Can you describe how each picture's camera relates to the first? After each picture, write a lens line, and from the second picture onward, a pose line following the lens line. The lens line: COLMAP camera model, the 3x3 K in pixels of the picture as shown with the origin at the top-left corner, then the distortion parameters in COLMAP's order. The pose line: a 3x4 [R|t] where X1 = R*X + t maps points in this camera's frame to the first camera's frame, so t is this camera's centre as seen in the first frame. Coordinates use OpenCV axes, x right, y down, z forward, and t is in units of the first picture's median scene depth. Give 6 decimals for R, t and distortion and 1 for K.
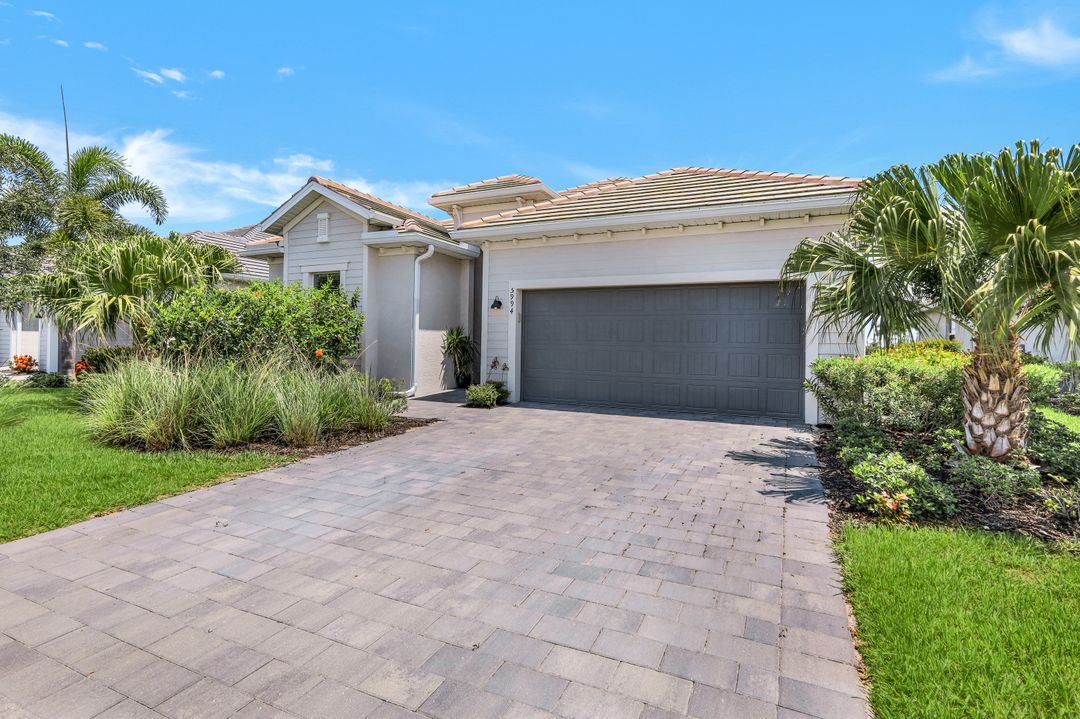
lens RADIAL K [[509.3, 0, 540.0], [0, 509.3, 338.7], [0, 0, 1]] dist [0.001556, 0.000337]
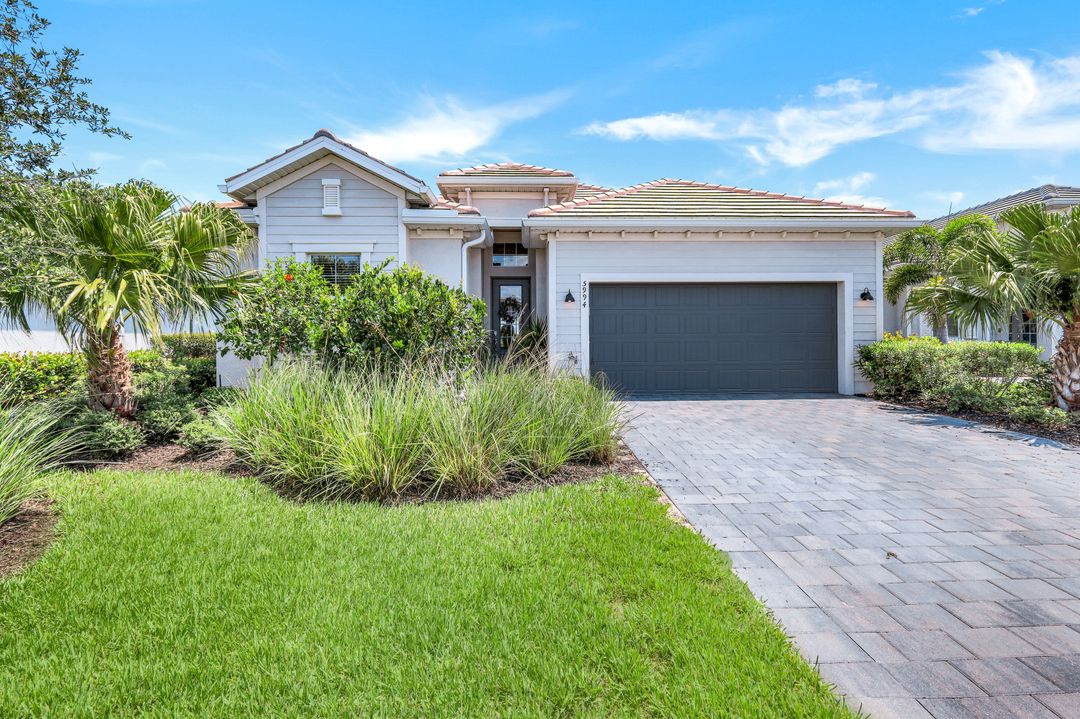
lens RADIAL K [[472.1, 0, 540.6], [0, 472.1, 353.8], [0, 0, 1]] dist [-0.000188, -0.000525]
pose [[0.897973, -0.032493, 0.438849, -0.485332], [0.012498, 0.998751, 0.048375, -0.003664], [-0.439873, -0.037954, 0.897258, 0.186990]]
